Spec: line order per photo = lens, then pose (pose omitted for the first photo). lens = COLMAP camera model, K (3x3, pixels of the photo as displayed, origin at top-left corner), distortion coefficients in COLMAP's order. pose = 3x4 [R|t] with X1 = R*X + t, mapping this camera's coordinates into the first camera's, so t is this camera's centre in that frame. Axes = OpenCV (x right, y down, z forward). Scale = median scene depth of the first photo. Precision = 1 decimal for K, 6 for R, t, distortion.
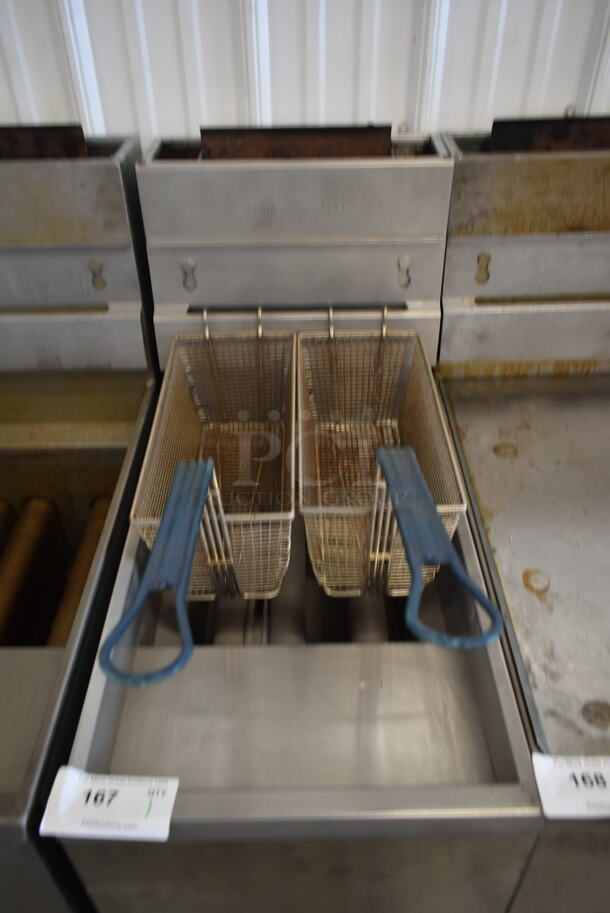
lens RADIAL K [[733.4, 0, 300.0], [0, 733.4, 457.2], [0, 0, 1]] dist [-0.029789, 0.029763]
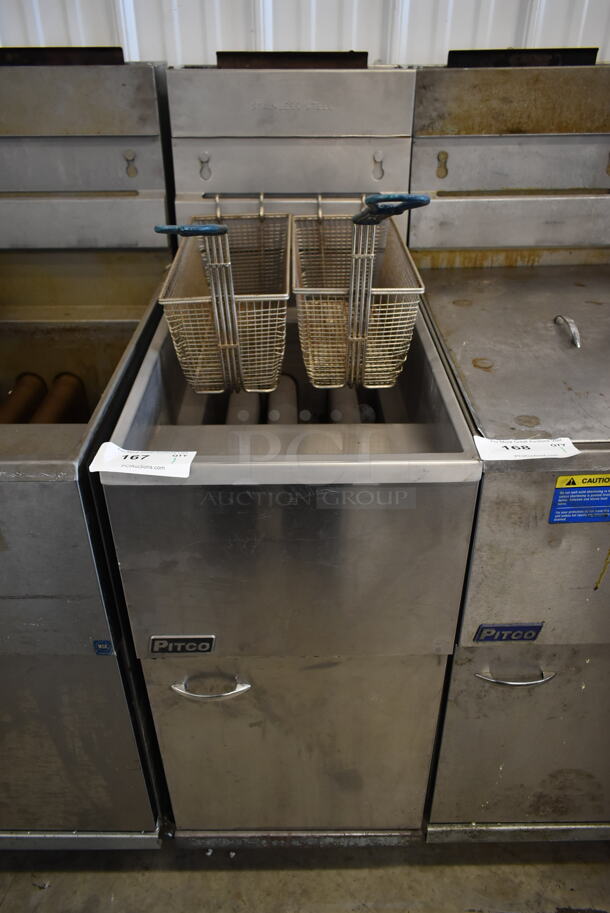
lens RADIAL K [[733.4, 0, 304.8], [0, 733.4, 475.3], [0, 0, 1]] dist [-0.029789, 0.029763]
pose [[0.999849, 0.007166, 0.015839, 0.001173], [-0.005469, 0.994488, -0.104710, 0.403752], [-0.016502, 0.104608, 0.994377, -0.175830]]
